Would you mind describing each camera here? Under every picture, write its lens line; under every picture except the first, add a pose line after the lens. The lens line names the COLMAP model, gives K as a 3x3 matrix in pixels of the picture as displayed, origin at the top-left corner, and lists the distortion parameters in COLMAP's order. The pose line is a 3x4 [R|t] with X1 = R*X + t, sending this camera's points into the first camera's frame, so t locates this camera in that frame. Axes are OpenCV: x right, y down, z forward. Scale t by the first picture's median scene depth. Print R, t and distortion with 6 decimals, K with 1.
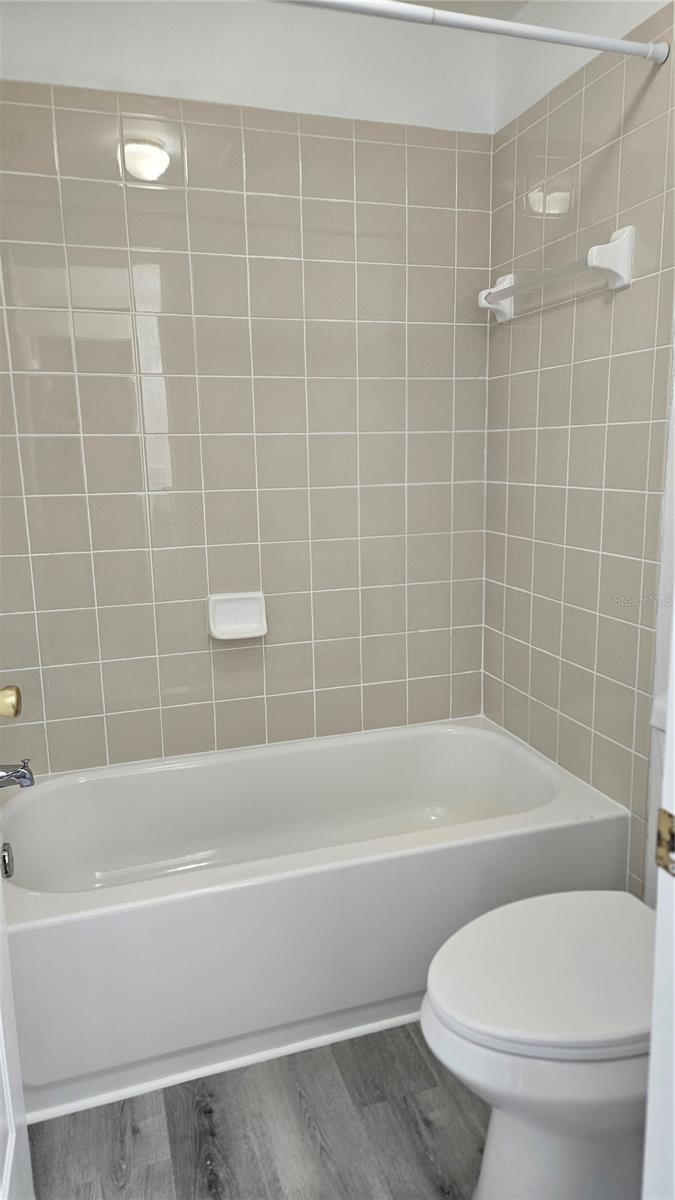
lens RADIAL K [[800.6, 0, 332.7], [0, 800.6, 599.2], [0, 0, 1]] dist [0.096296, -0.085904]
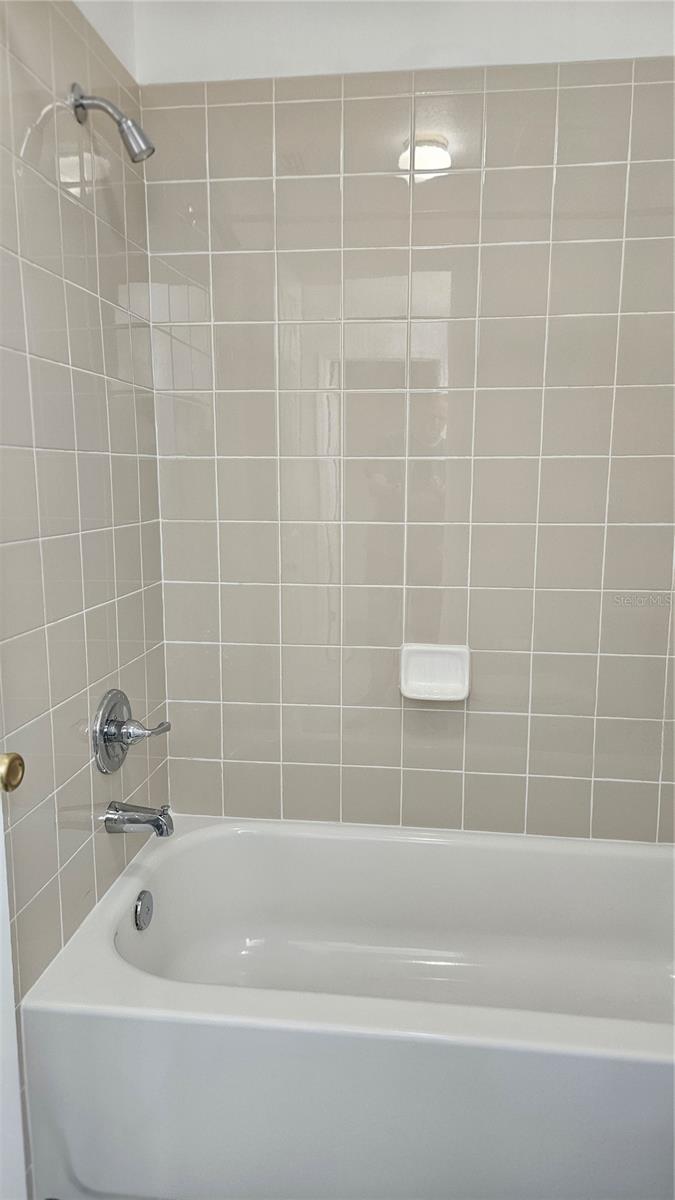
lens RADIAL K [[819.8, 0, 339.3], [0, 819.8, 605.6], [0, 0, 1]] dist [-0.001176, -0.000443]
pose [[0.911797, 0.088597, -0.400970, 0.125442], [-0.092944, 0.995634, 0.008639, -0.045774], [0.399985, 0.029391, 0.916050, 0.179496]]
